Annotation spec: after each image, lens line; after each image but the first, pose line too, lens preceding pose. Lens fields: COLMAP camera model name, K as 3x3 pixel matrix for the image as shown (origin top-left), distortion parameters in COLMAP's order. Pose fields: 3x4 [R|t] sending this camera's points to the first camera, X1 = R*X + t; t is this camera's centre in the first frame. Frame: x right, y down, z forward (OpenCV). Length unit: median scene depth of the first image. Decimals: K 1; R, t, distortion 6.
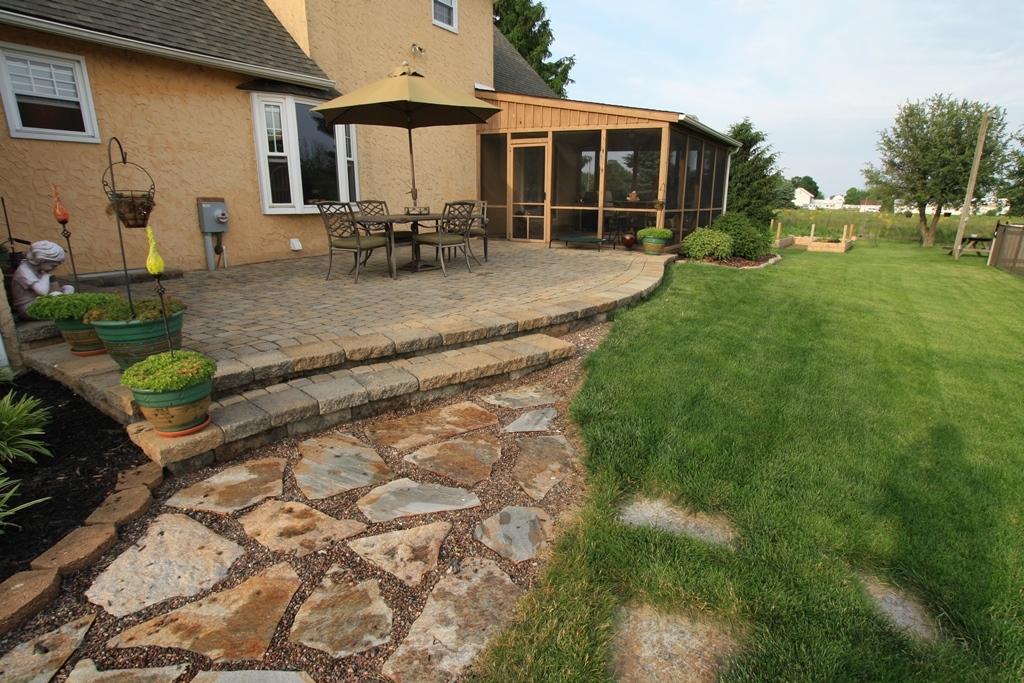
lens RADIAL K [[538.7, 0, 514.8], [0, 538.7, 358.0], [0, 0, 1]] dist [-0.026843, 0.001796]
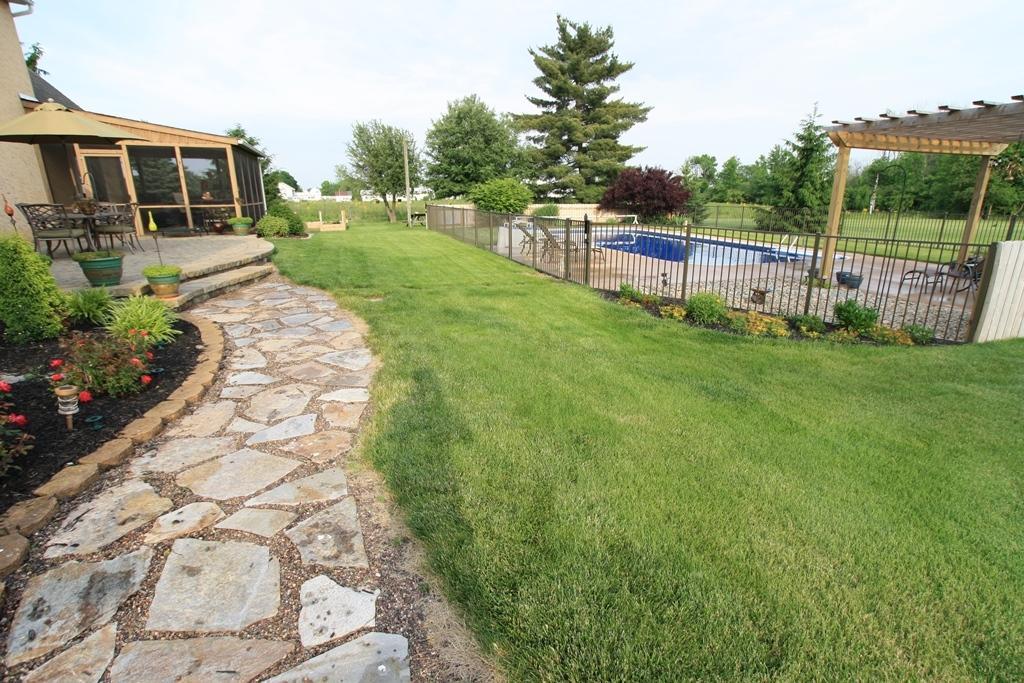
lens RADIAL K [[519.1, 0, 526.5], [0, 519.1, 356.9], [0, 0, 1]] dist [-0.063223, 0.025841]
pose [[0.620171, -0.248309, 0.744130, -0.184520], [0.231658, 0.964247, 0.128691, 0.062689], [-0.749481, 0.092573, 0.655521, -0.222879]]
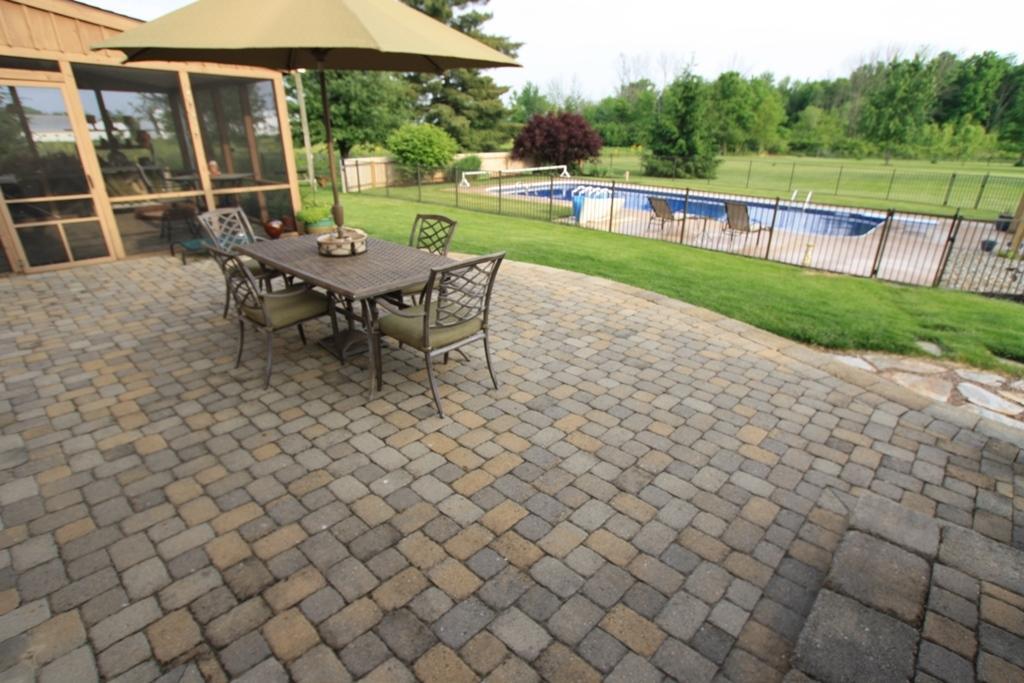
lens RADIAL K [[519.1, 0, 526.5], [0, 519.1, 356.9], [0, 0, 1]] dist [-0.063223, 0.025841]
pose [[0.157336, -0.410587, 0.898144, -0.239999], [0.274760, 0.891762, 0.359537, -0.112820], [-0.948553, 0.190206, 0.253120, 0.261222]]
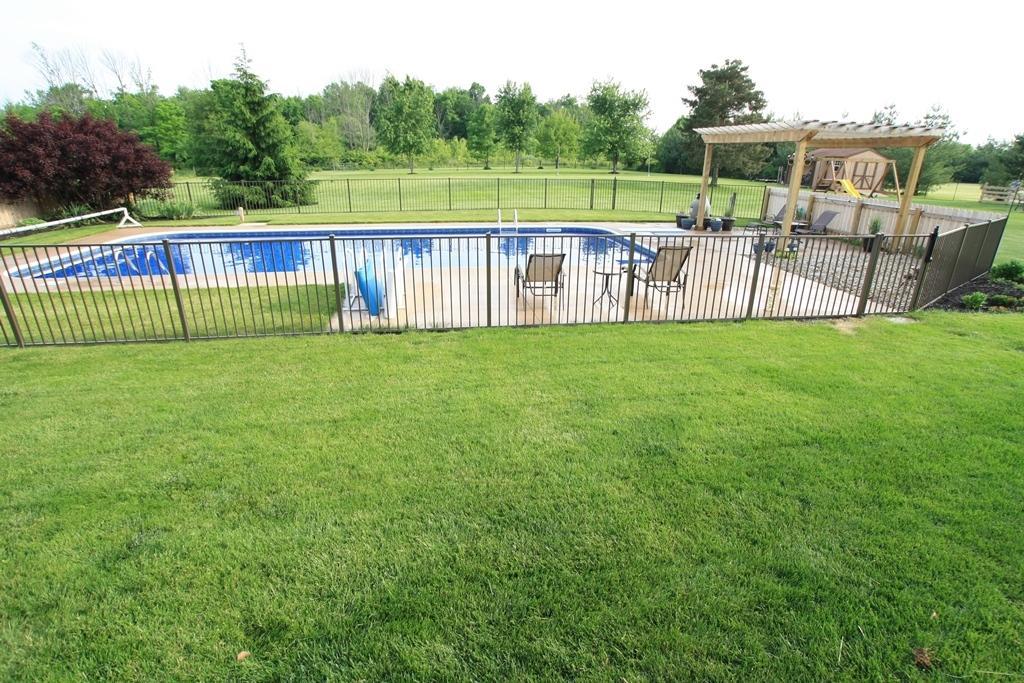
lens RADIAL K [[520.8, 0, 512.0], [0, 520.8, 341.5], [0, 0, 1]] dist [-0.004167, -0.000627]
pose [[-0.658706, -0.272384, 0.701365, 0.131672], [0.204582, 0.832210, 0.515338, -0.159534], [-0.724053, 0.482943, -0.492456, 0.451543]]
